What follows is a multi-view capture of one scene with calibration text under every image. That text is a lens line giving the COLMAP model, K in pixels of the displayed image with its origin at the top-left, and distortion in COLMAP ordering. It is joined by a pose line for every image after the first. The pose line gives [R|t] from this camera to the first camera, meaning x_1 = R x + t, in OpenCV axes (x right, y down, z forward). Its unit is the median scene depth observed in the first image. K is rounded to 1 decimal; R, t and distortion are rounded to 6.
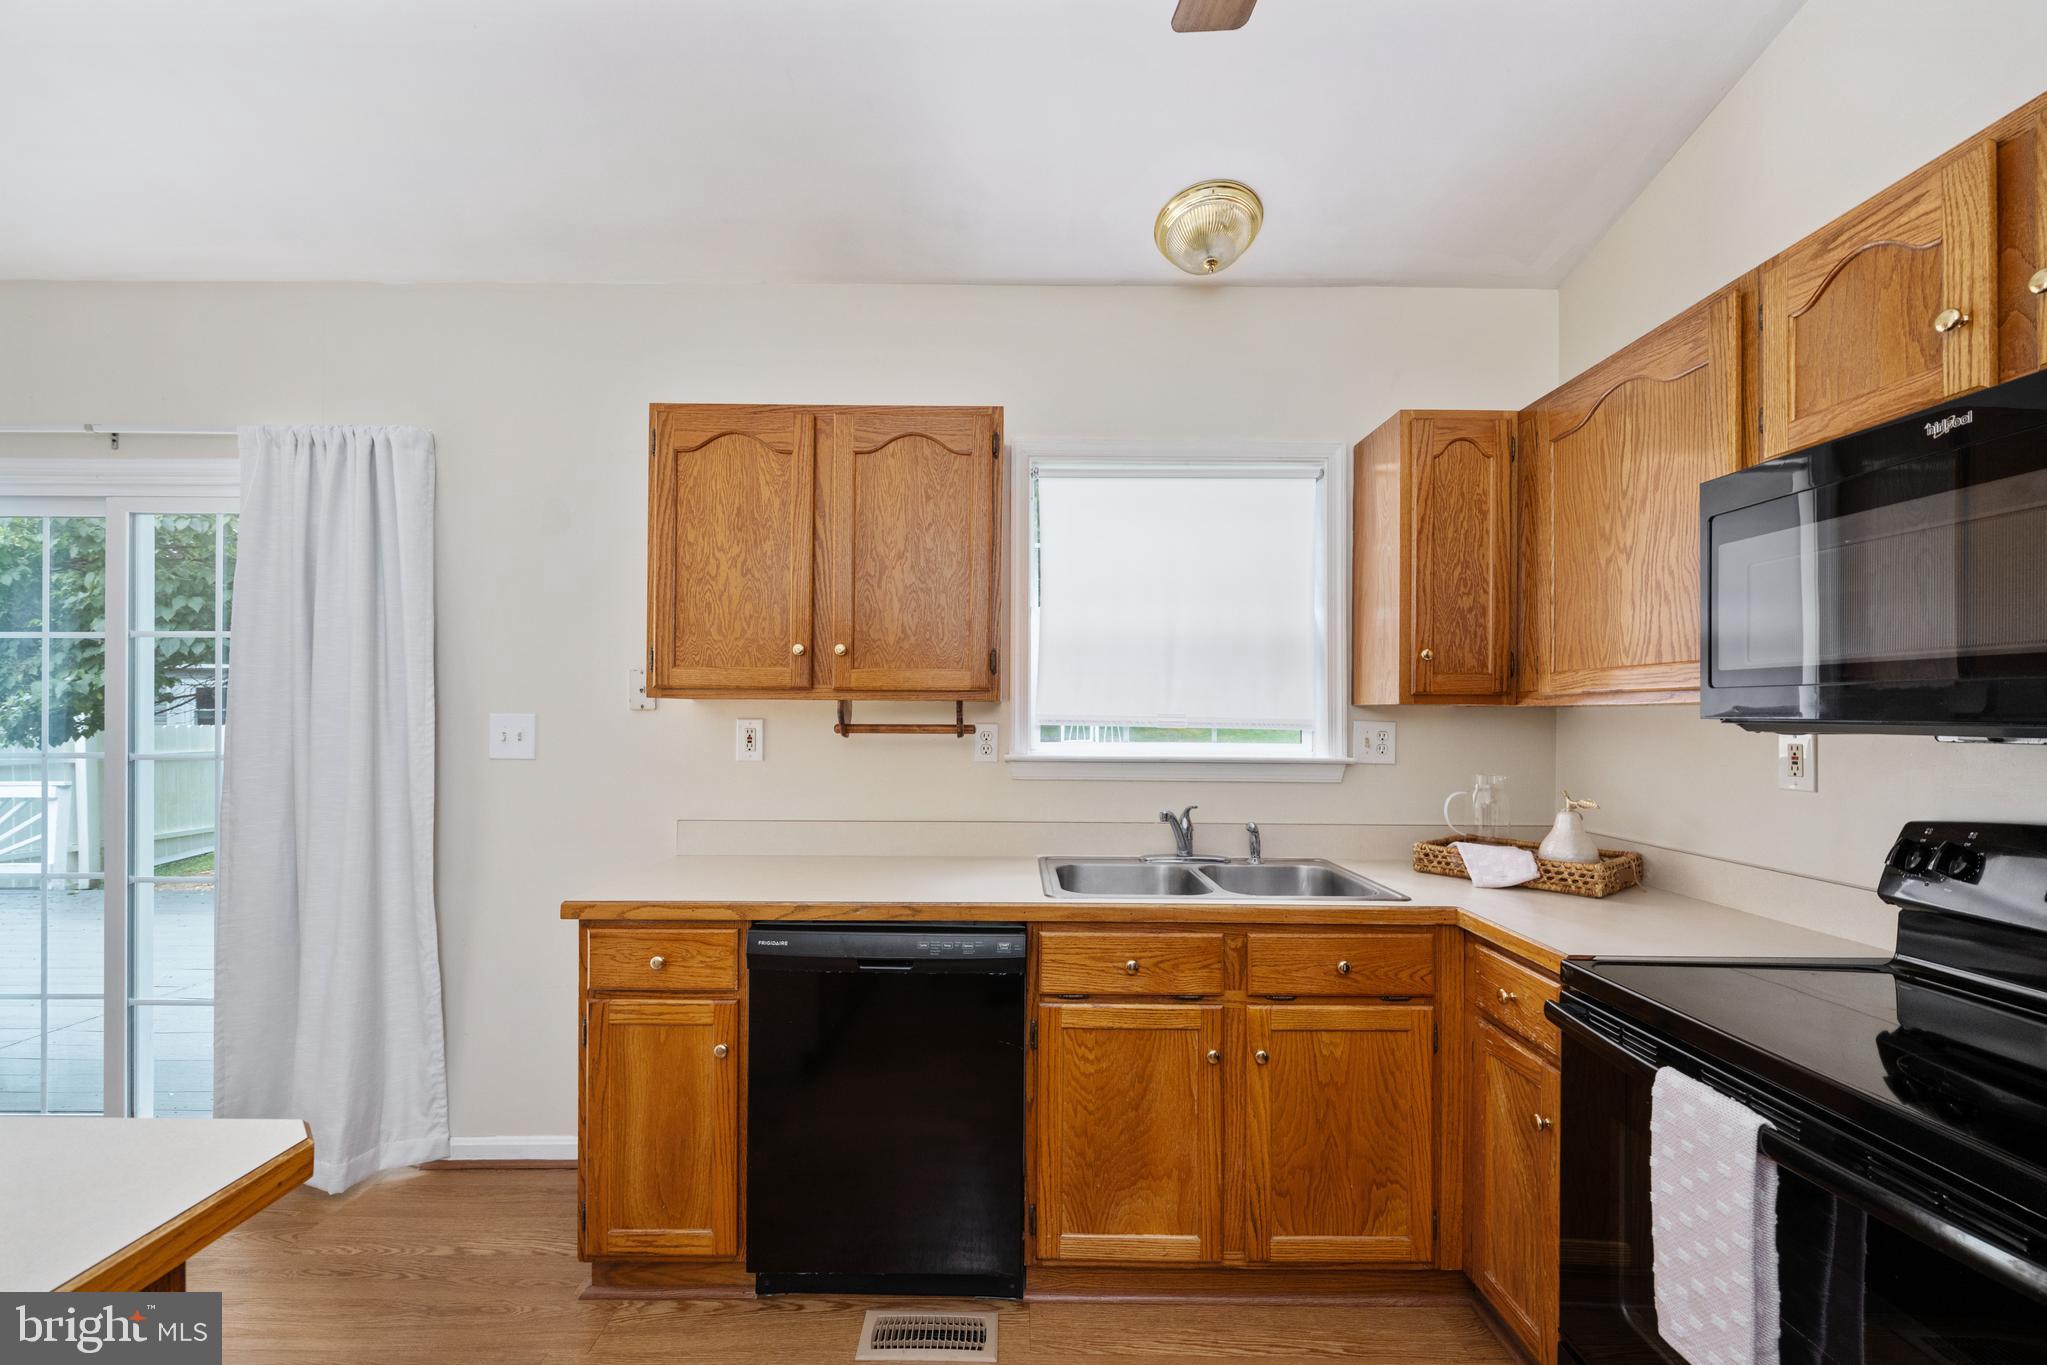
lens RADIAL K [[839.0, 0, 1023.4], [0, 839.0, 706.7], [0, 0, 1]] dist [-0.000438, -0.000008]
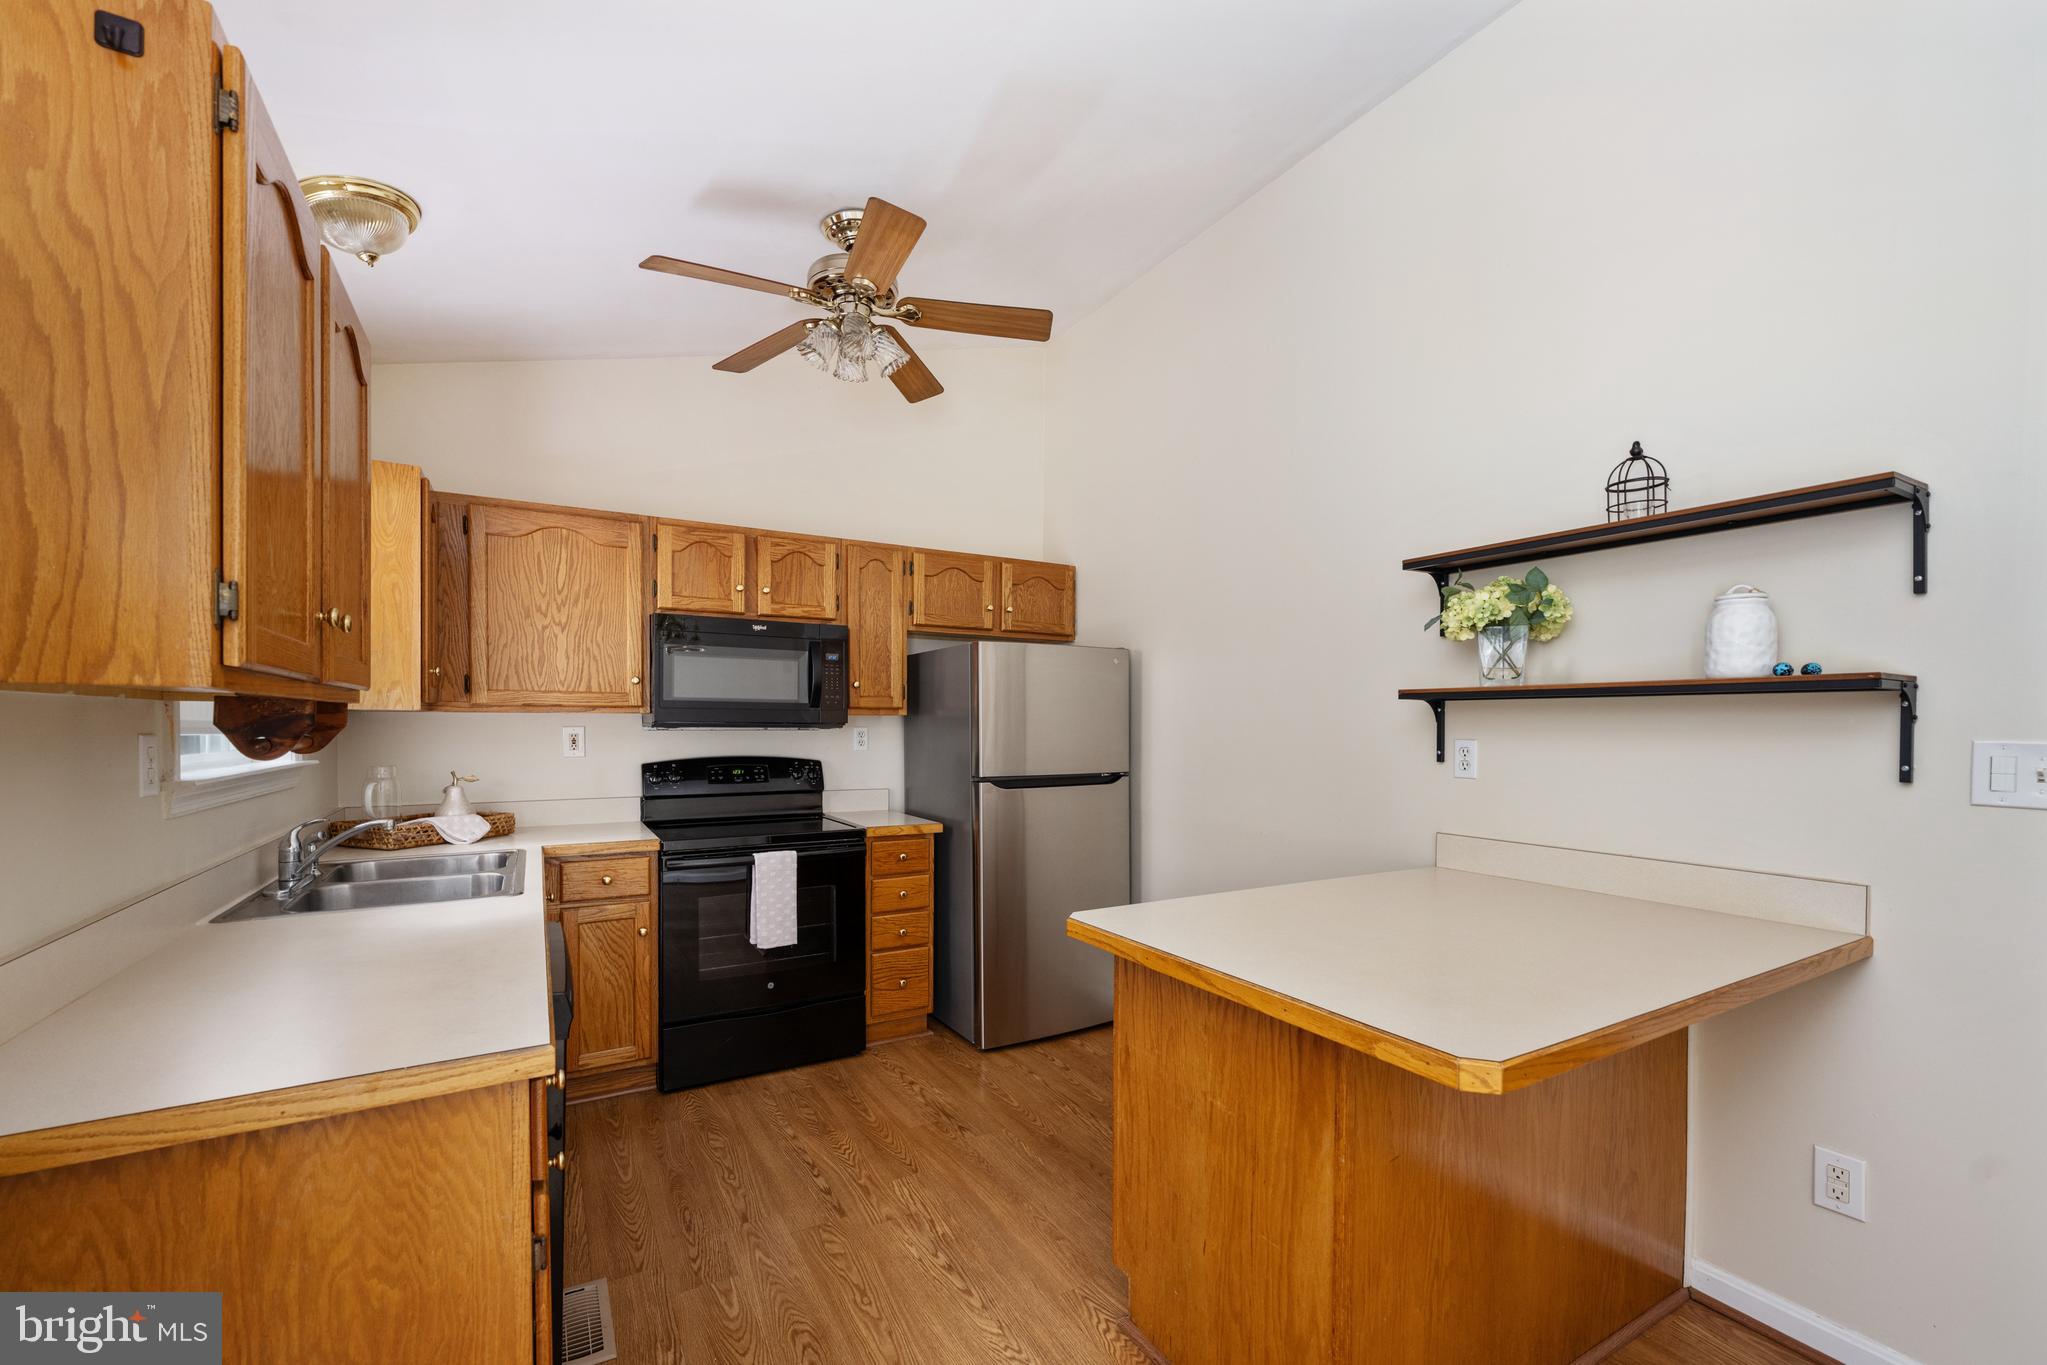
lens RADIAL K [[829.5, 0, 1016.9], [0, 829.5, 733.5], [0, 0, 1]] dist [0.001386, 0.000193]
pose [[-0.495172, -0.019312, 0.868581, -1.034619], [-0.015429, 0.999791, 0.013433, 0.001120], [-0.868658, -0.006749, -0.495366, 0.855615]]
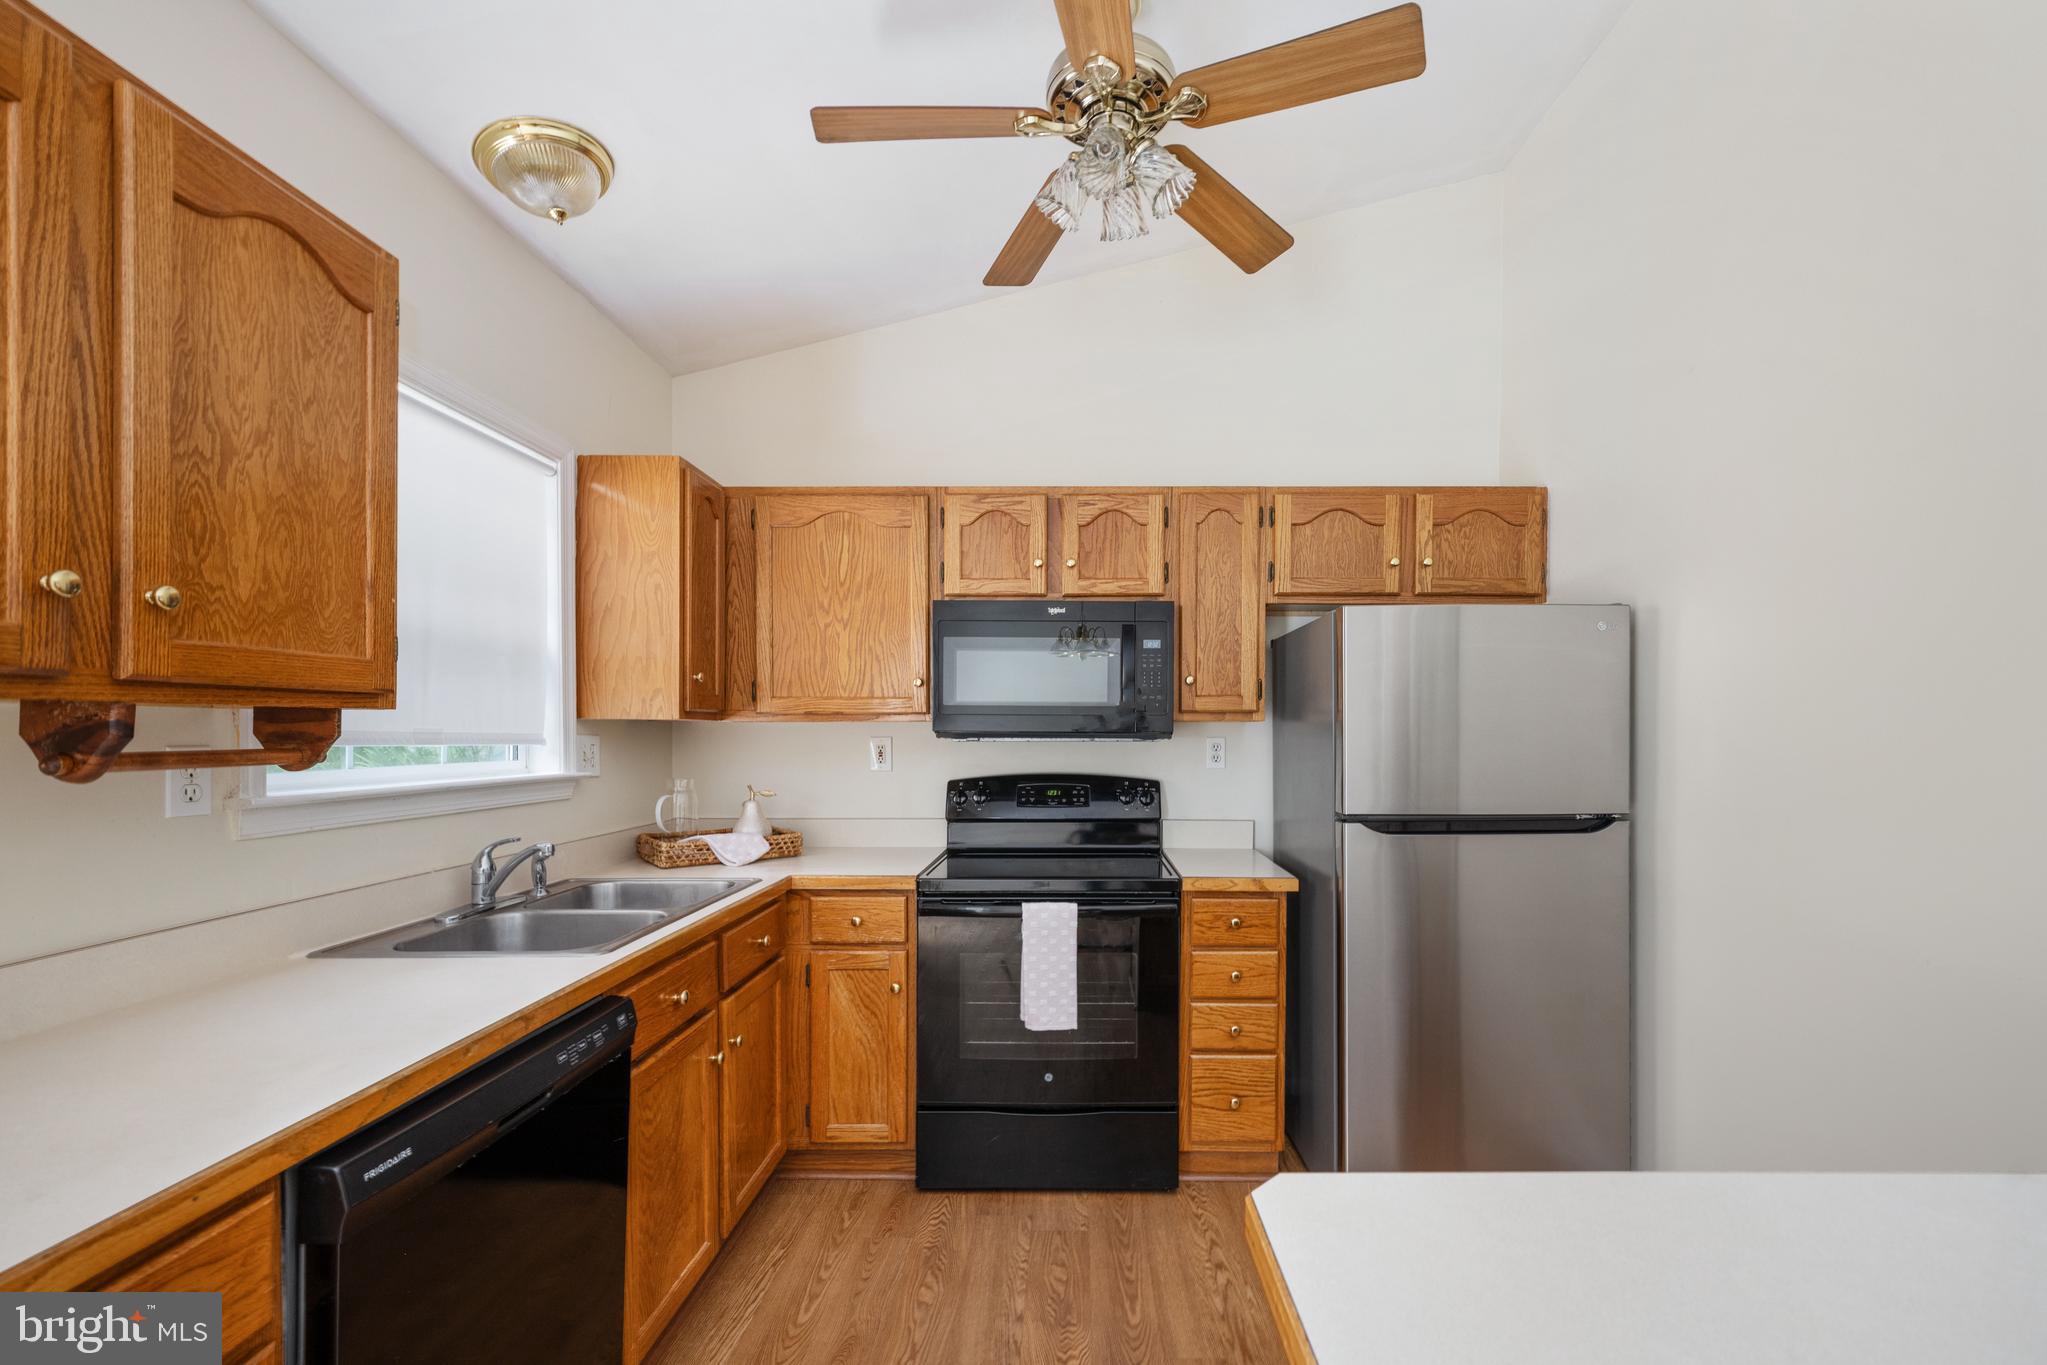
lens RADIAL K [[853.2, 0, 1075.3], [0, 853.2, 740.9], [0, 0, 1]] dist [-0.000538, -0.000188]
pose [[0.005164, -0.016989, 0.999842, -0.696623], [-0.009769, 0.999807, 0.017039, 0.000695], [-0.999939, -0.009856, 0.004997, 0.470937]]
